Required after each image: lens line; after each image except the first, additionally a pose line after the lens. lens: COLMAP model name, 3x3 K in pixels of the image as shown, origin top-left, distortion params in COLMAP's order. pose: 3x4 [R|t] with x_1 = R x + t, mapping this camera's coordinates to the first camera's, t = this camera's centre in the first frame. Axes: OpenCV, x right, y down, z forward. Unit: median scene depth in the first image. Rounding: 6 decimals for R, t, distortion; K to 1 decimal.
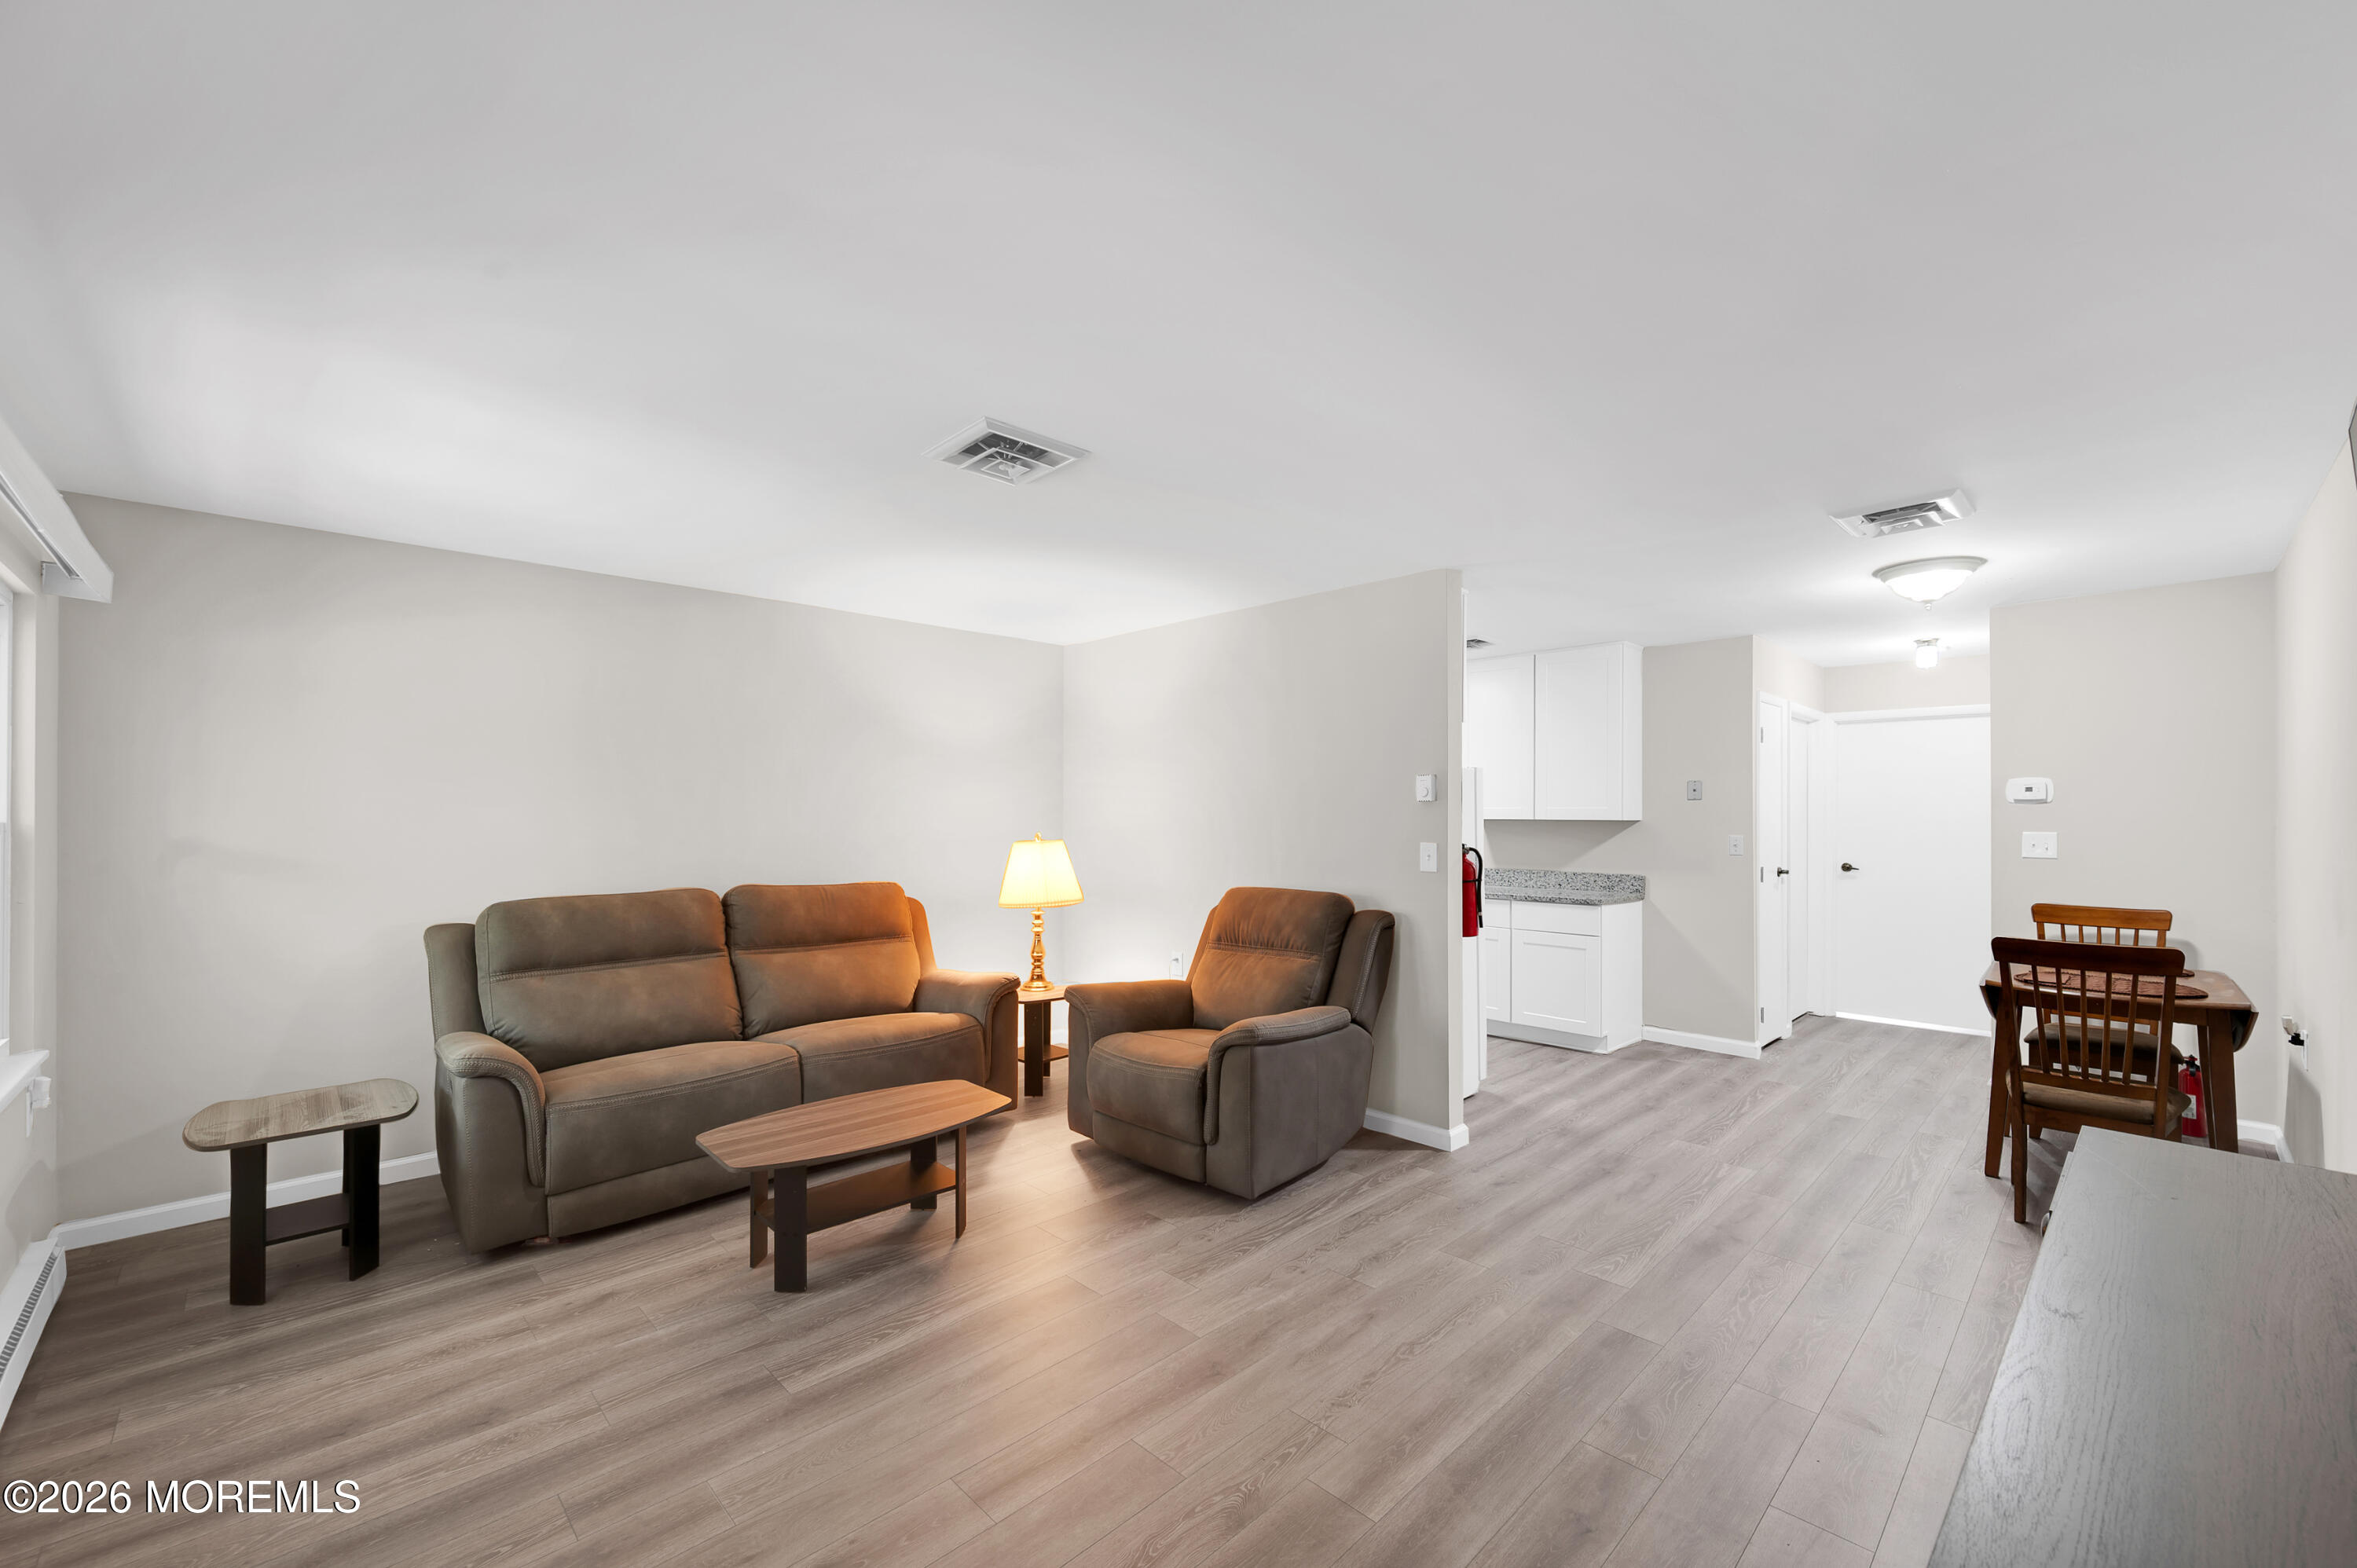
lens RADIAL K [[914.2, 0, 1201.2], [0, 914.2, 808.6], [0, 0, 1]] dist [0.001133, -0.000257]
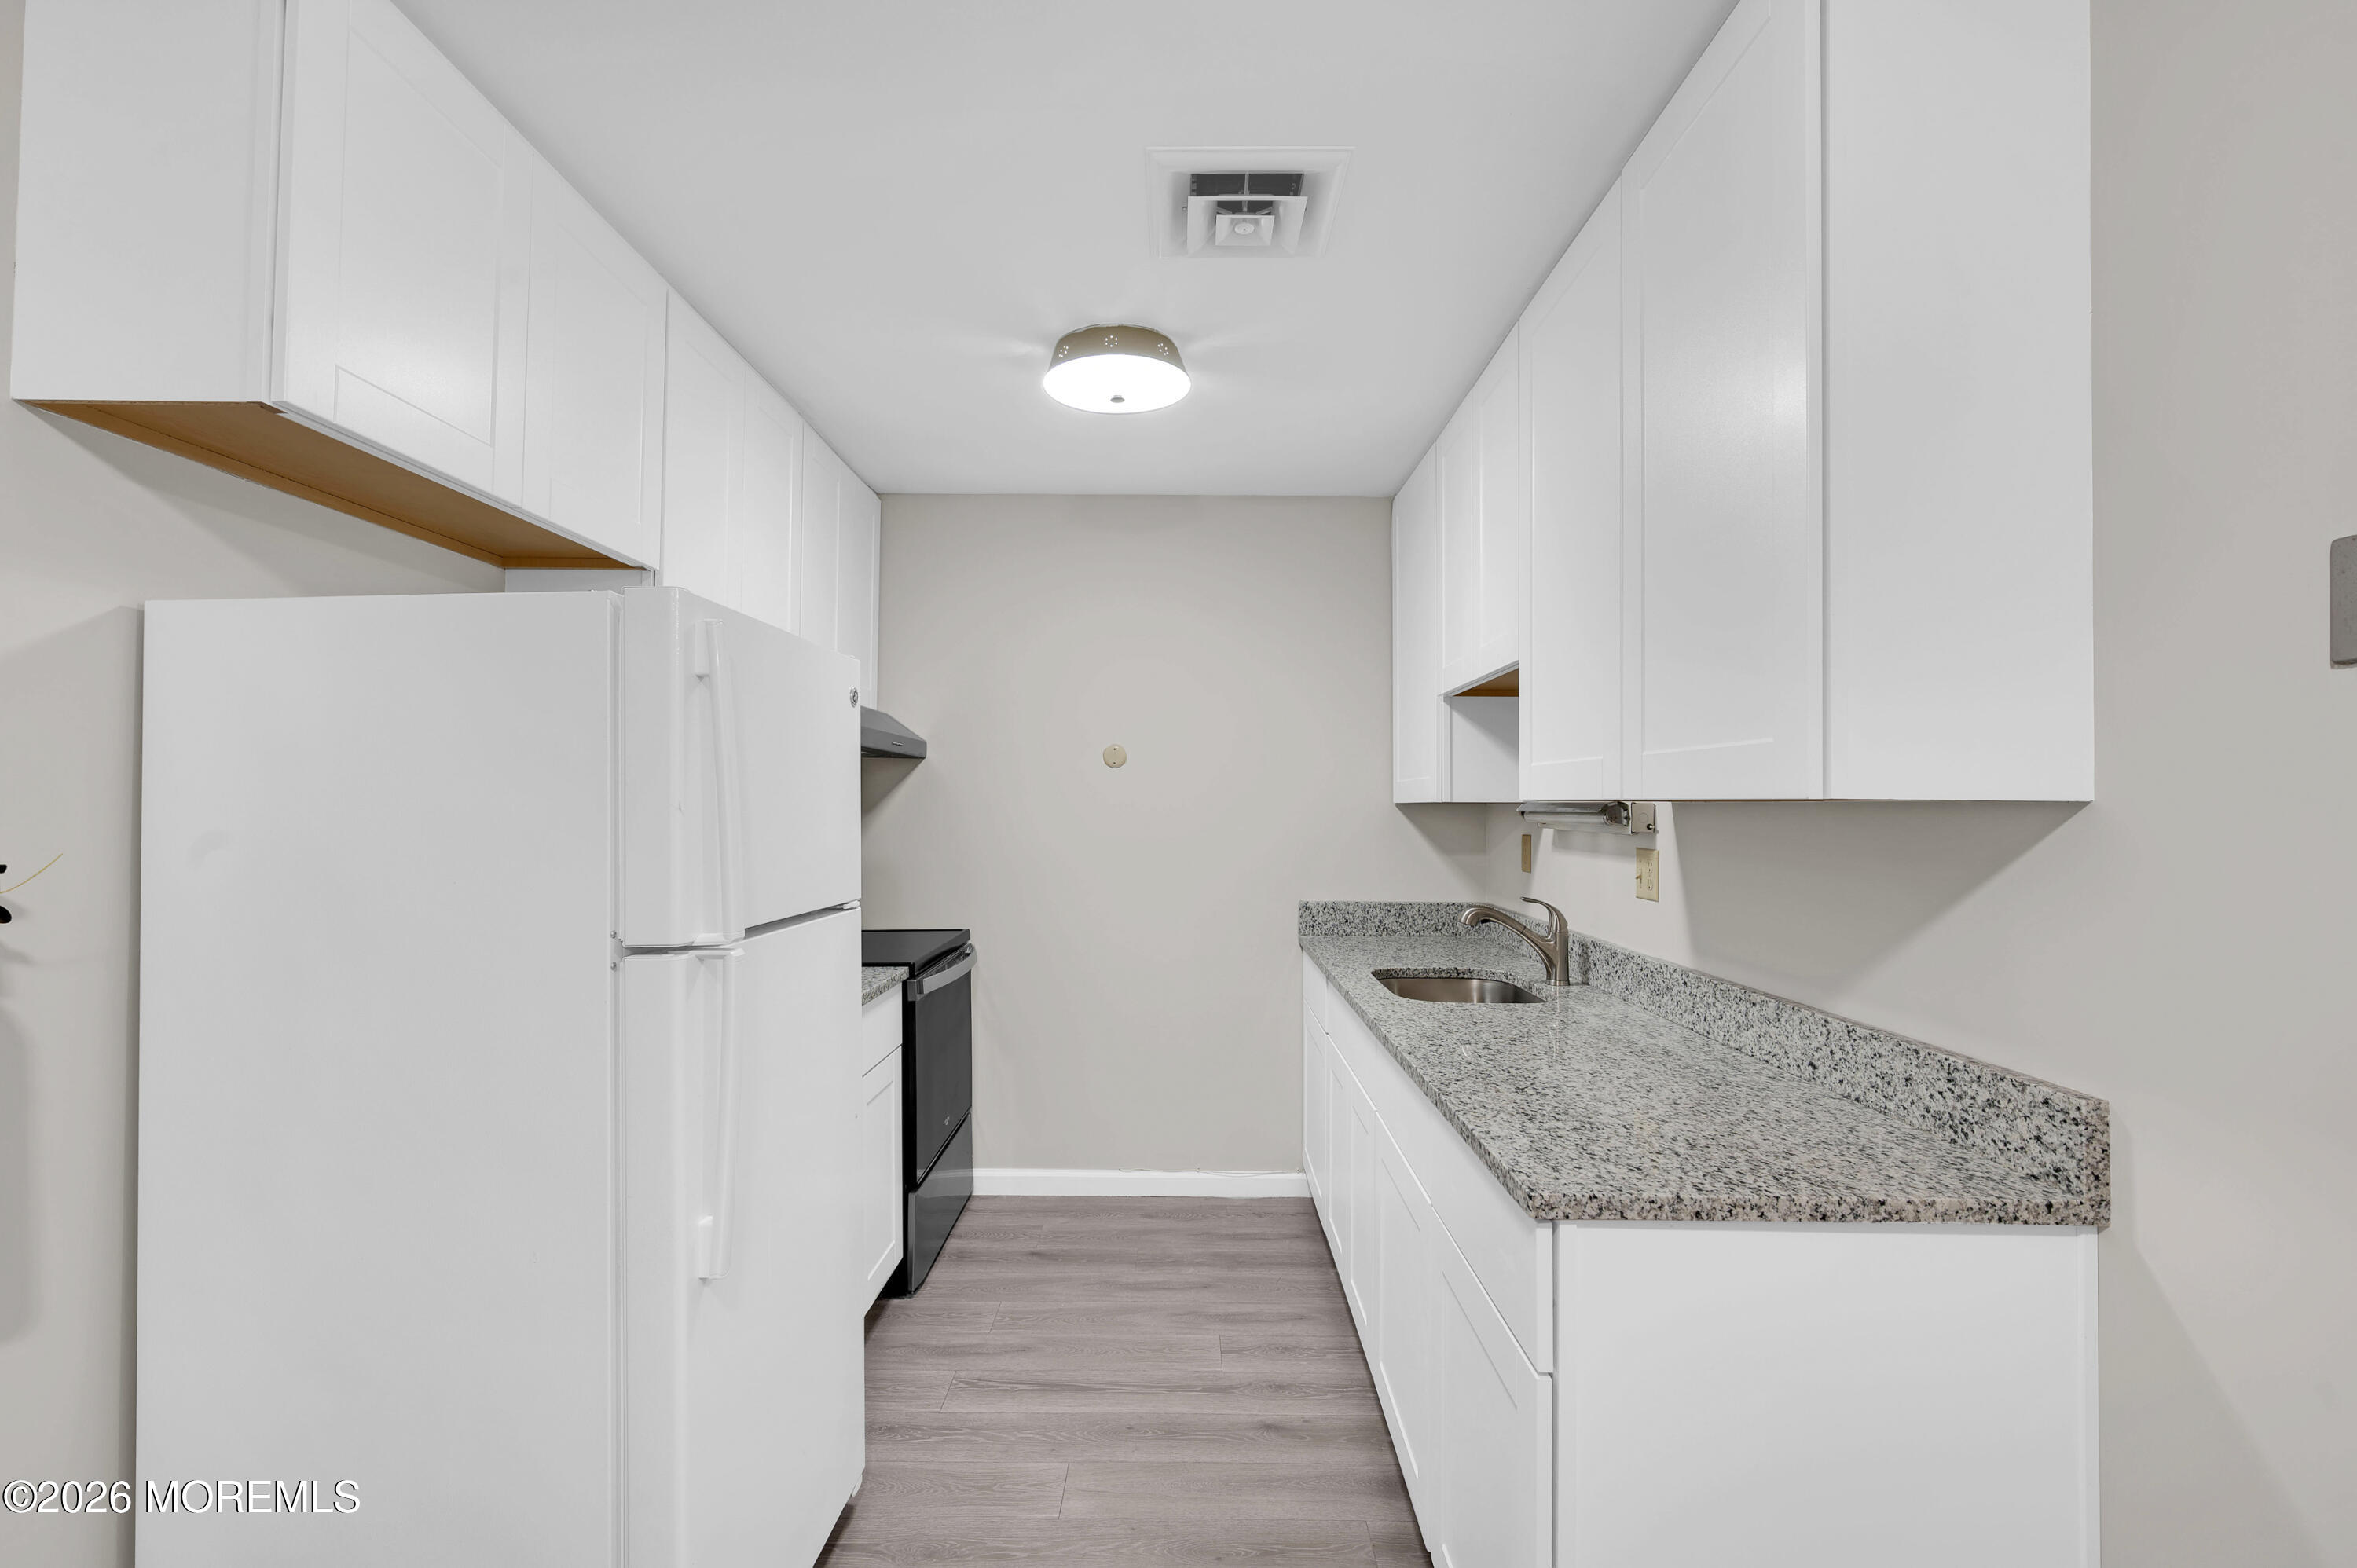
lens RADIAL K [[1058.6, 0, 1190.0], [0, 1058.6, 781.5], [0, 0, 1]] dist [0.004522, -0.000017]
pose [[0.707822, -0.012021, -0.706288, 0.616498], [-0.000788, 0.999841, -0.017807, 0.014860], [0.706390, 0.013161, 0.707700, 0.874148]]
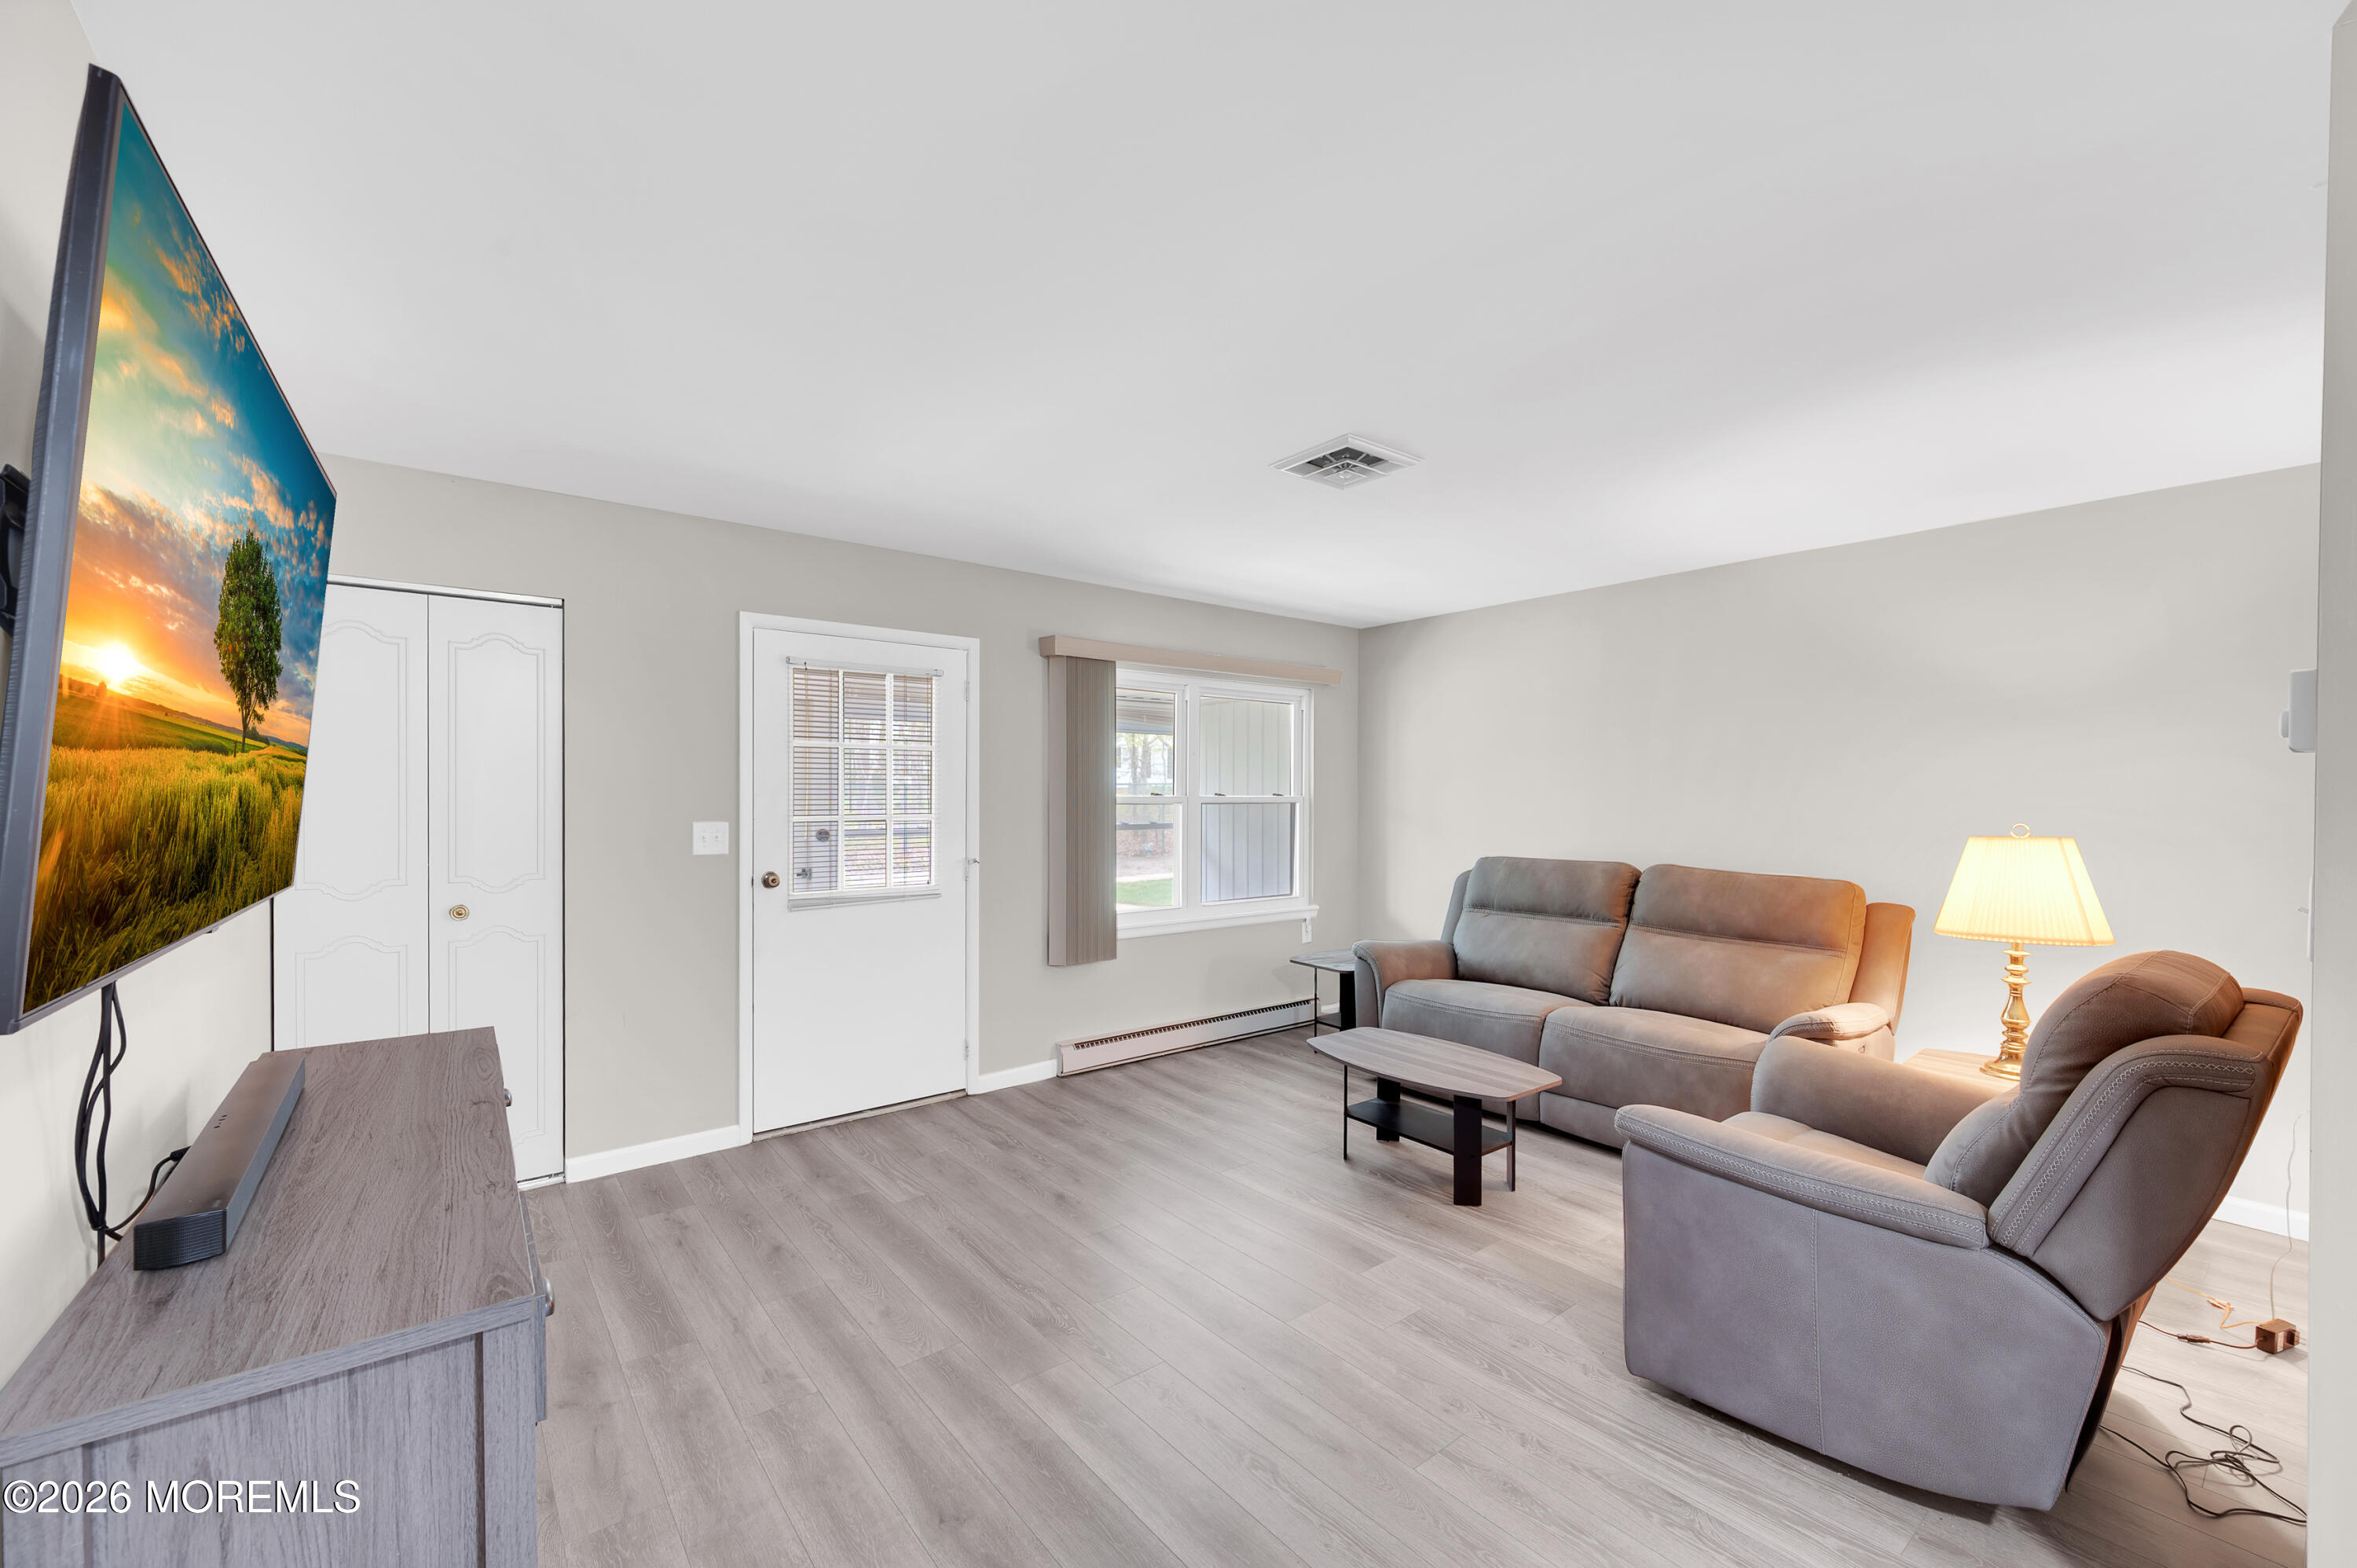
lens RADIAL K [[959.0, 0, 1186.4], [0, 959.0, 804.2], [0, 0, 1]] dist [0.001777, 0.000152]
pose [[-0.092928, 0.010089, -0.995622, 0.526080], [0.002345, 0.999948, 0.009914, 0.005081], [0.995670, -0.001413, -0.092947, 0.505518]]
